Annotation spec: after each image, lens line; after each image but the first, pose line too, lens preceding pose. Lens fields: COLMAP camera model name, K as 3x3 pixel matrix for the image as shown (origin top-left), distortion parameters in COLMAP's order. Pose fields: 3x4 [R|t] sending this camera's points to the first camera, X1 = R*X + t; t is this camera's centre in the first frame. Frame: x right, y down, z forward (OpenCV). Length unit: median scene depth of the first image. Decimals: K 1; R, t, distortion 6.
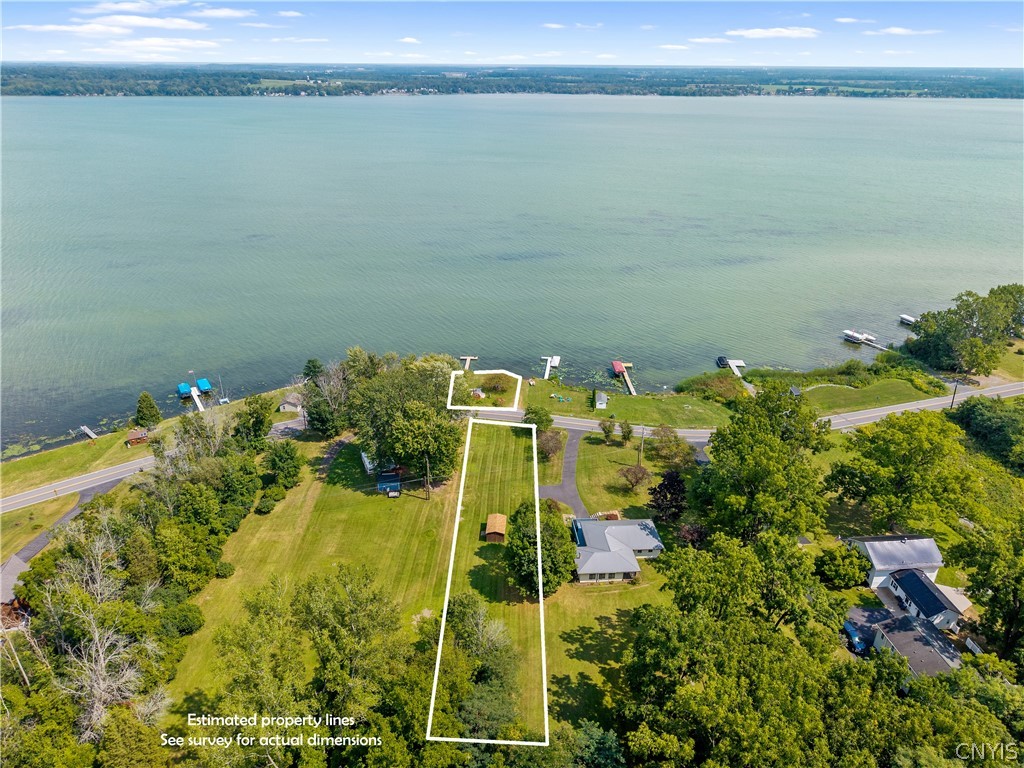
lens RADIAL K [[718.6, 0, 512.0], [0, 718.6, 384.0], [0, 0, 1]] dist [0.044198, -0.060970]
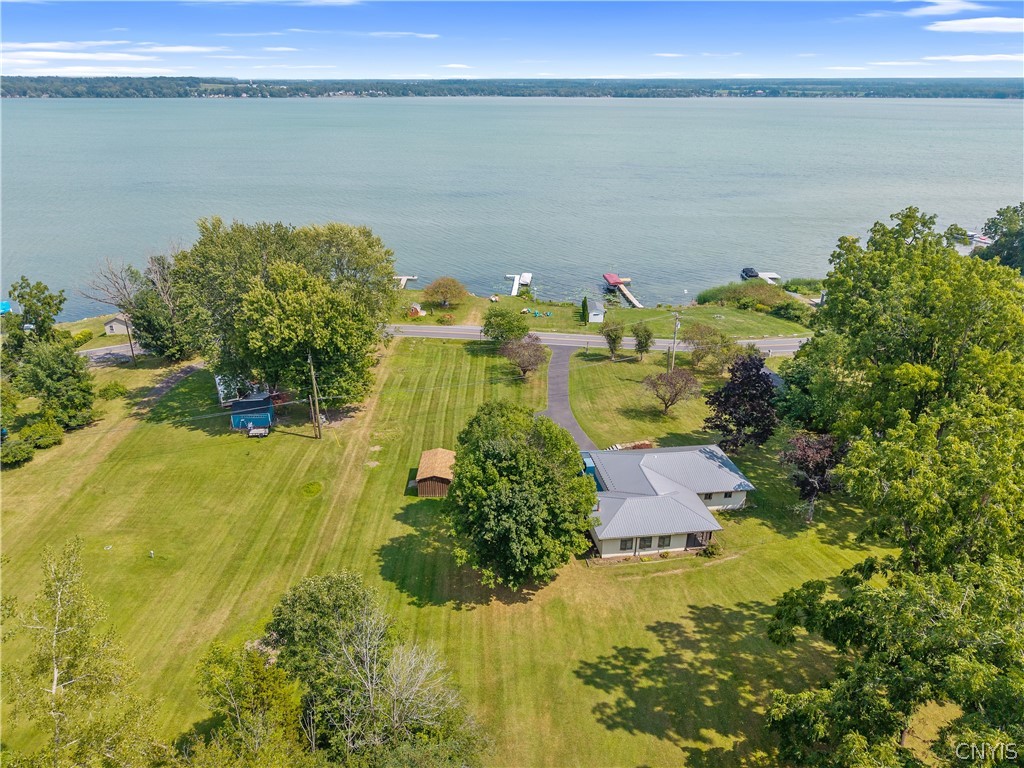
lens RADIAL K [[719.9, 0, 512.0], [0, 719.9, 384.0], [0, 0, 1]] dist [0.006211, -0.007938]
pose [[0.998040, -0.034783, 0.052018, 0.008829], [0.035988, 0.999101, -0.022407, 0.141190], [-0.051192, 0.024235, 0.998395, 0.433636]]
